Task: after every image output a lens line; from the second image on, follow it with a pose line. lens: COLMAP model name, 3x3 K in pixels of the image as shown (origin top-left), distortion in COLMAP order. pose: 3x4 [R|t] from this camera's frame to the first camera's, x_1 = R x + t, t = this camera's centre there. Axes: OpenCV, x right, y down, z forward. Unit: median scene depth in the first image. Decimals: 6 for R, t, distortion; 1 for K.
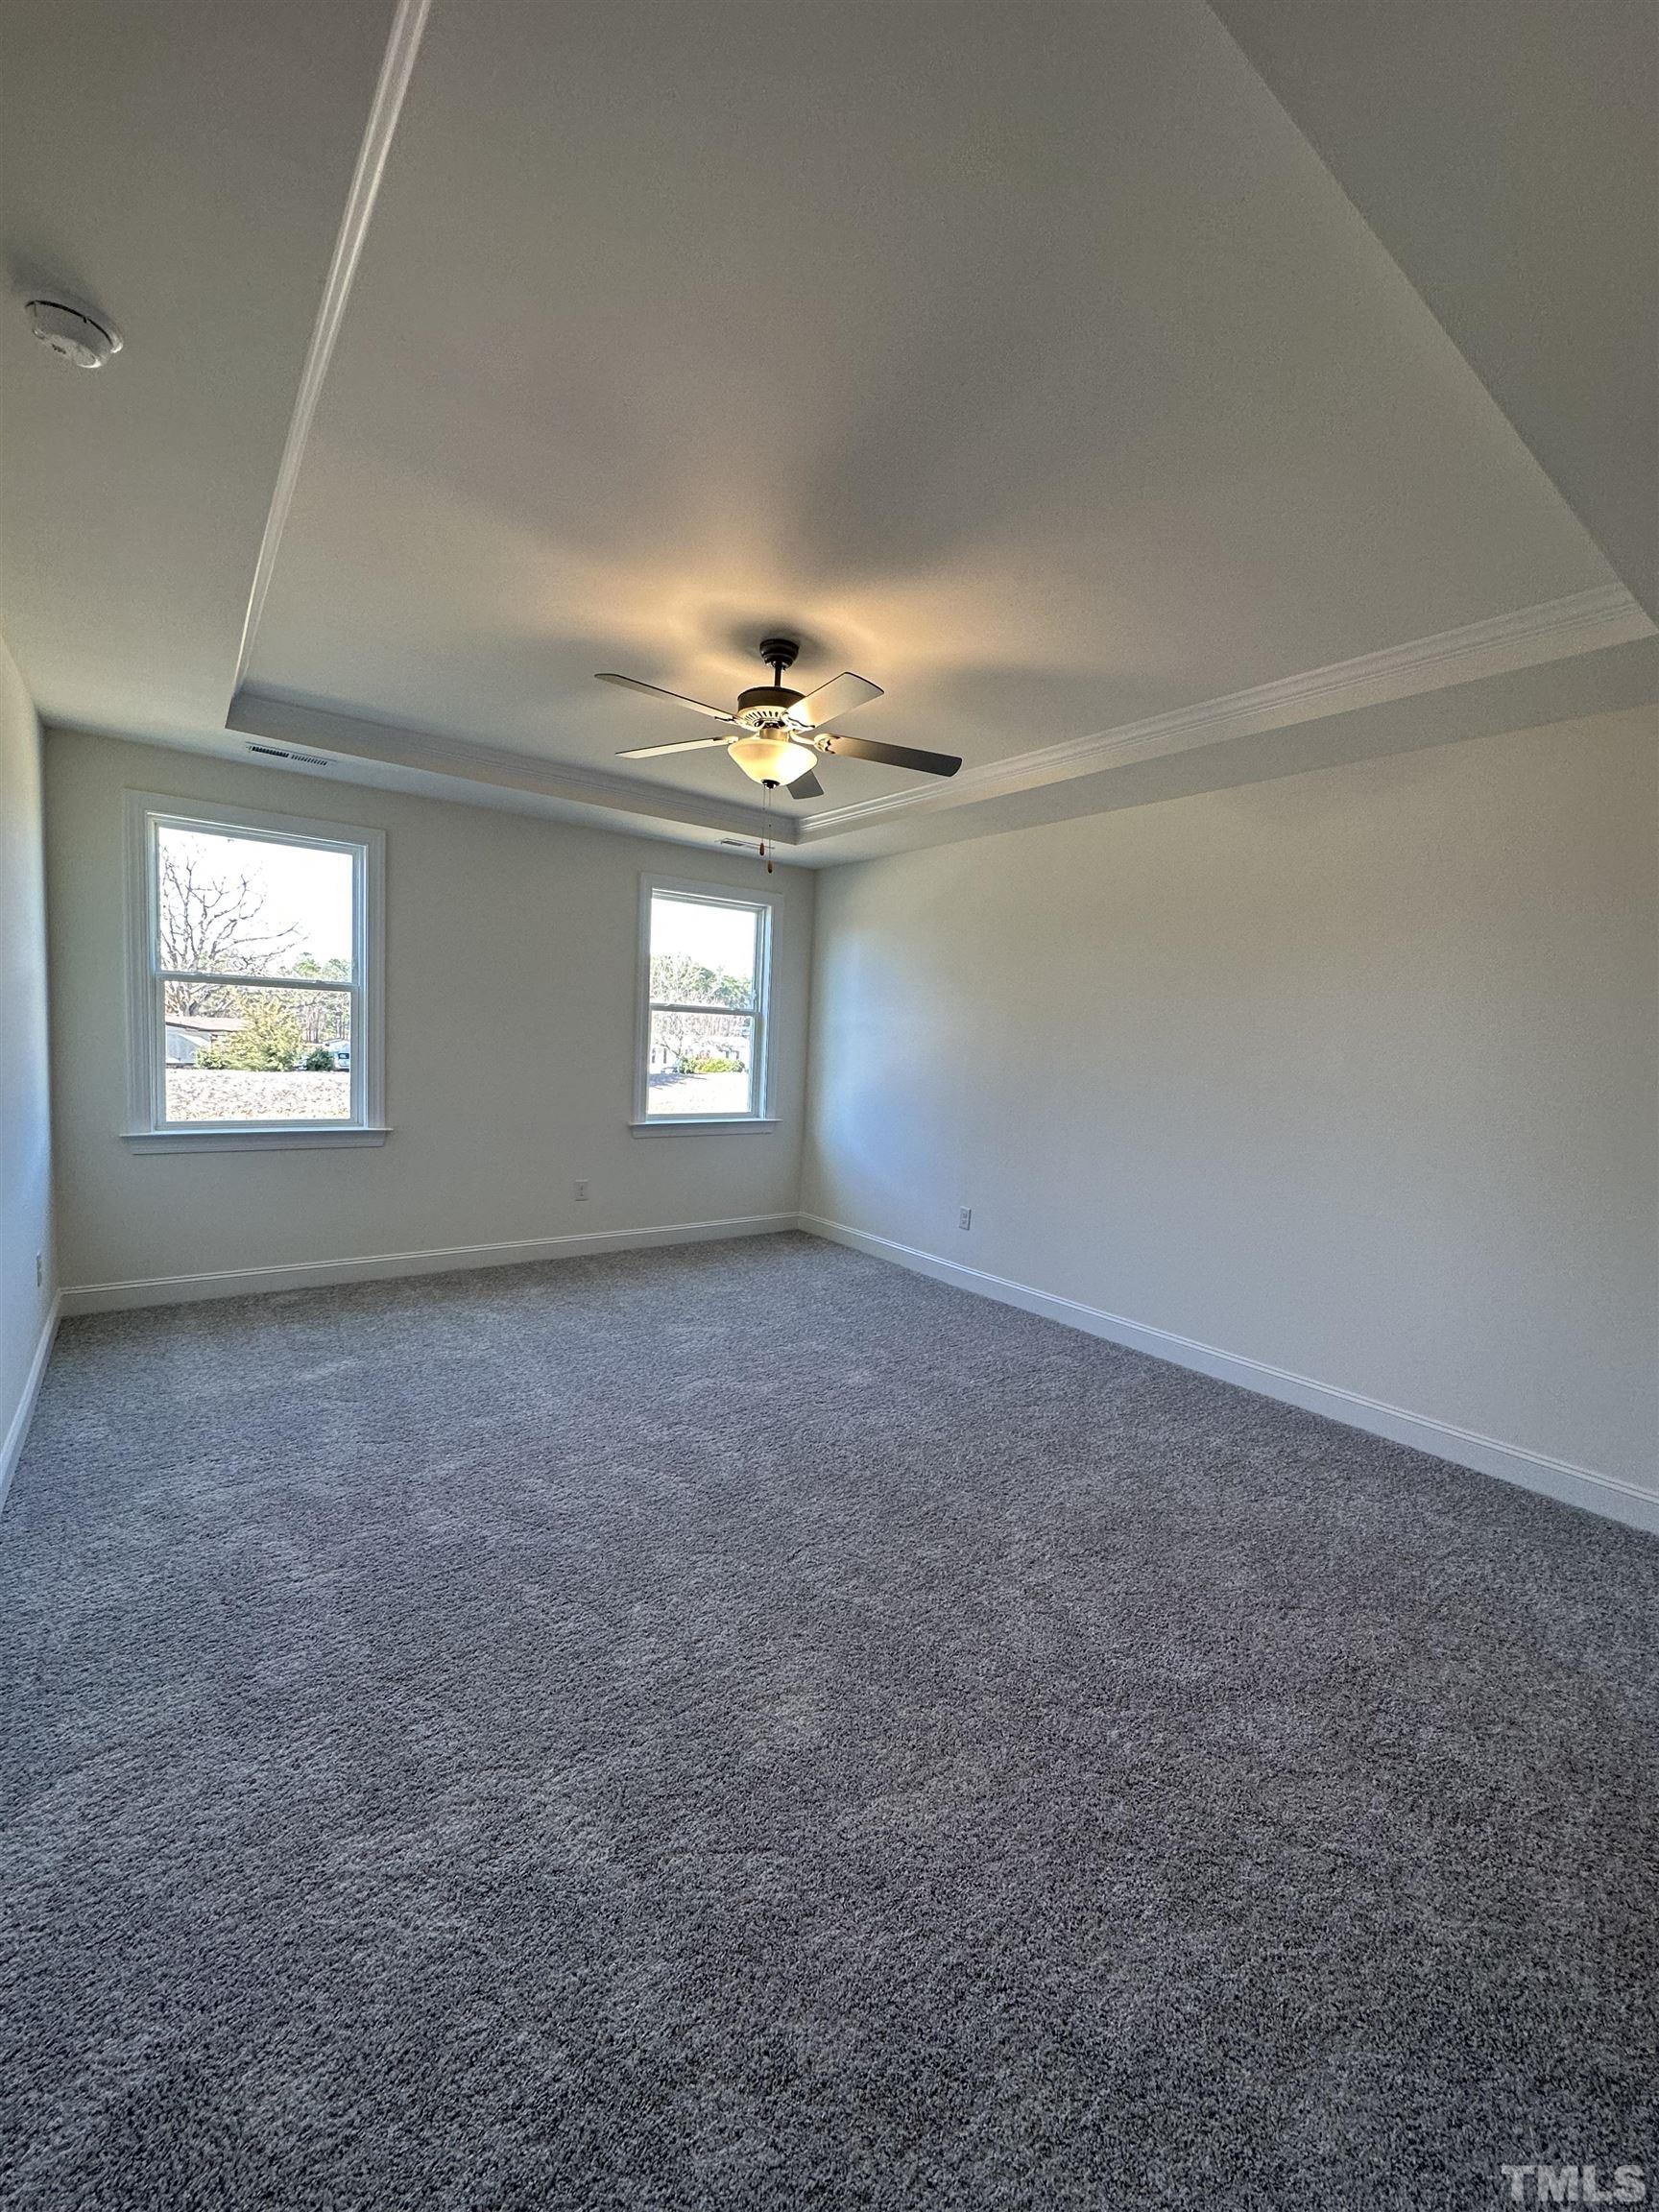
lens RADIAL K [[882.3, 0, 846.4], [0, 882.3, 1110.8], [0, 0, 1]] dist [-0.014658, 0.000071]
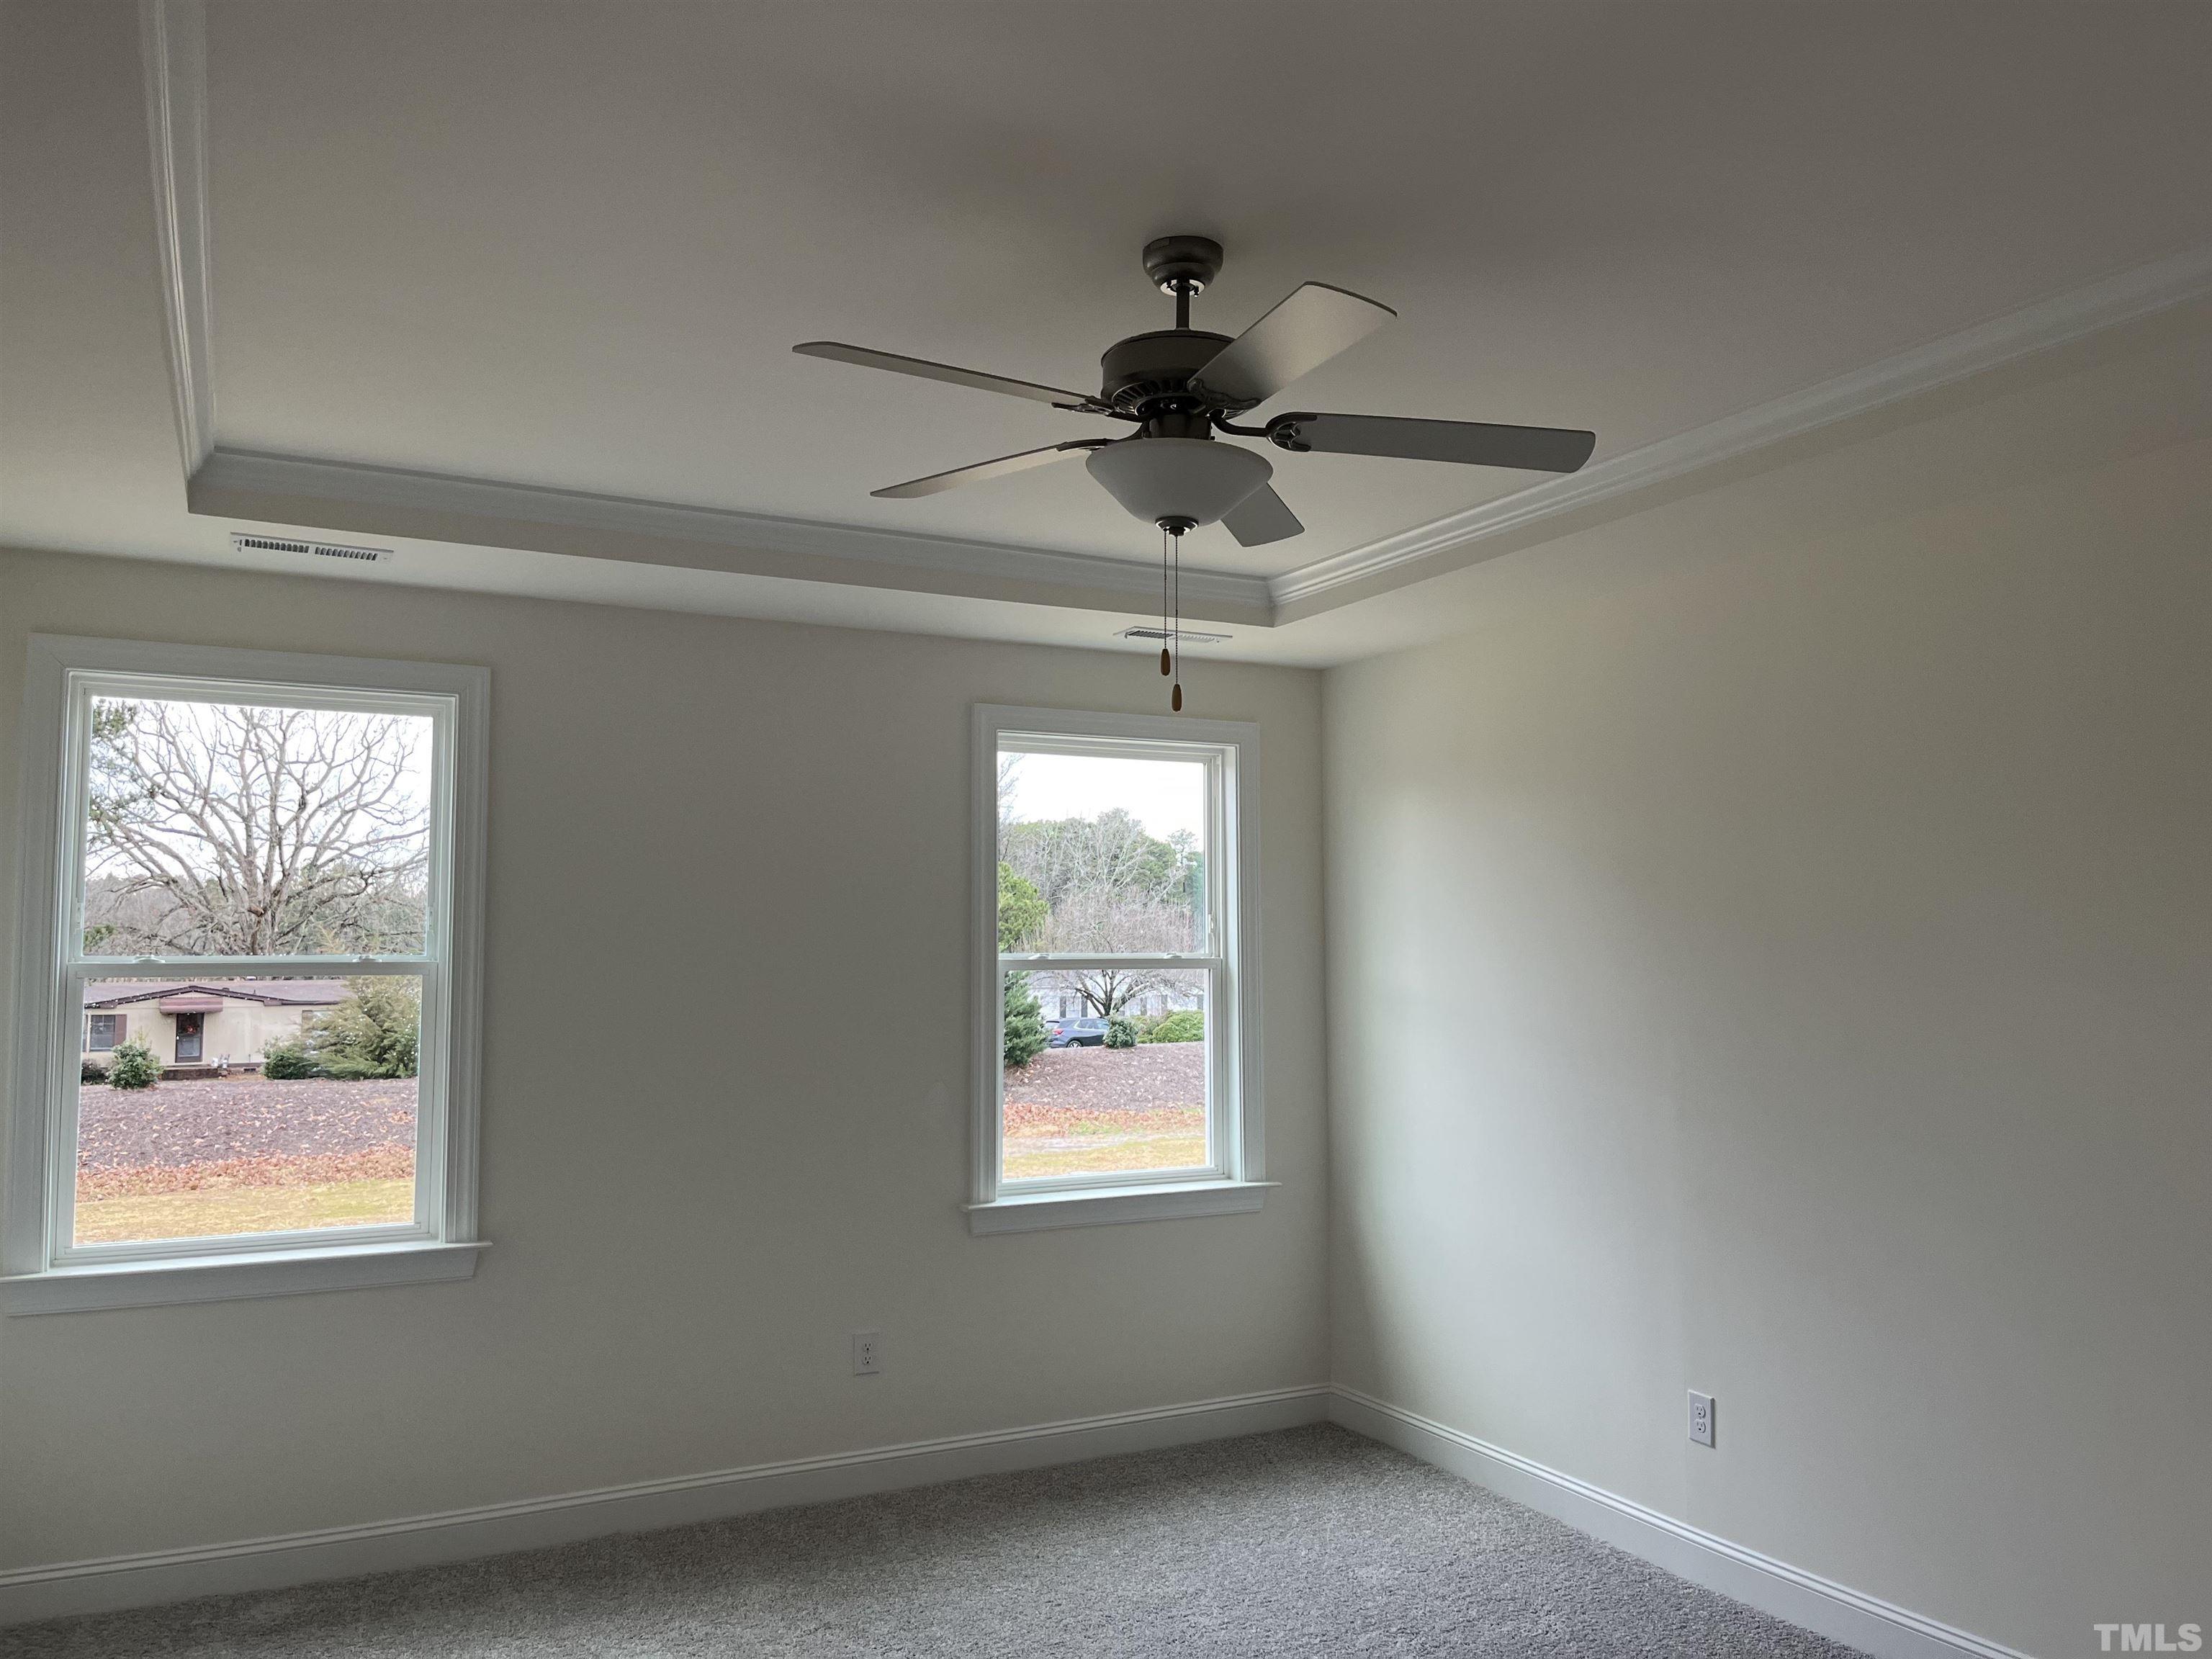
lens RADIAL K [[1672.9, 0, 1101.3], [0, 1672.9, 834.4], [0, 0, 1]] dist [0.010594, -0.018531]
pose [[0.979322, -0.061624, -0.192693, 0.019905], [0.030980, 0.986925, -0.158177, -0.042050], [0.199921, 0.148936, 0.968426, 0.094721]]
